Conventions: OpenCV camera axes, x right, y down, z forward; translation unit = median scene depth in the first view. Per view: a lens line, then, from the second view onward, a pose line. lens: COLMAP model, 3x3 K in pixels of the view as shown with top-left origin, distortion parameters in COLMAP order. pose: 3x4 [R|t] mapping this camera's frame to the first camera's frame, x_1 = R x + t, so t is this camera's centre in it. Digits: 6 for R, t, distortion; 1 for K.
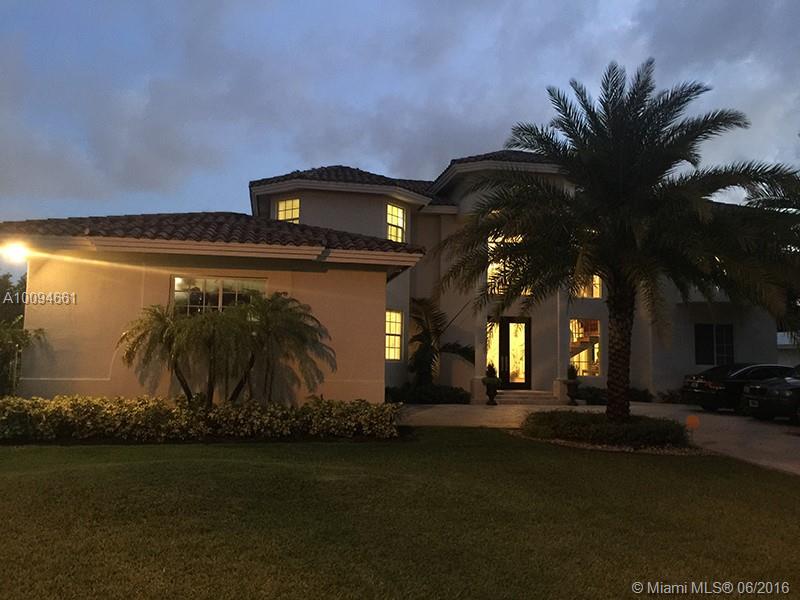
lens RADIAL K [[696.6, 0, 400.1], [0, 696.6, 304.9], [0, 0, 1]] dist [0.080265, -0.041527]
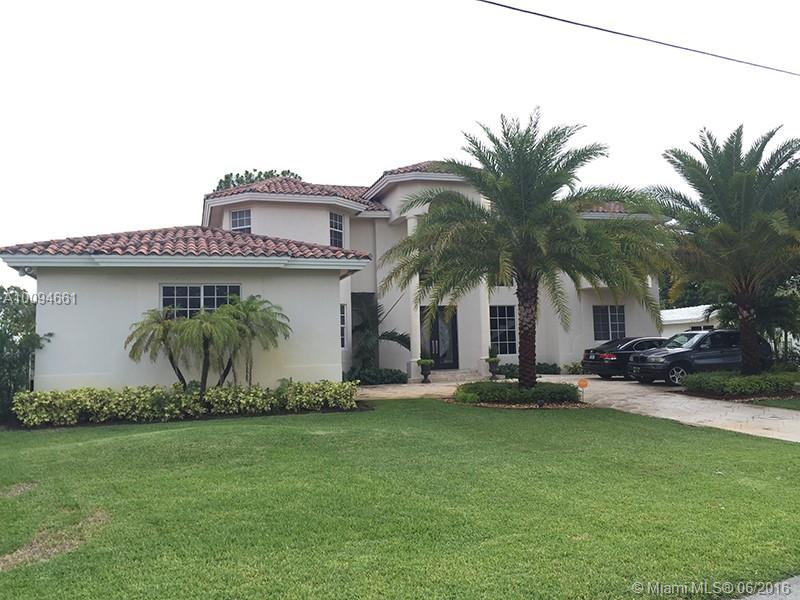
lens RADIAL K [[696.6, 0, 400.3], [0, 696.6, 300.6], [0, 0, 1]] dist [0.080265, -0.041527]
pose [[0.993405, -0.037170, 0.108465, -0.052453], [0.036113, 0.999279, 0.011698, -0.013845], [-0.108821, -0.007704, 0.994031, -0.238051]]
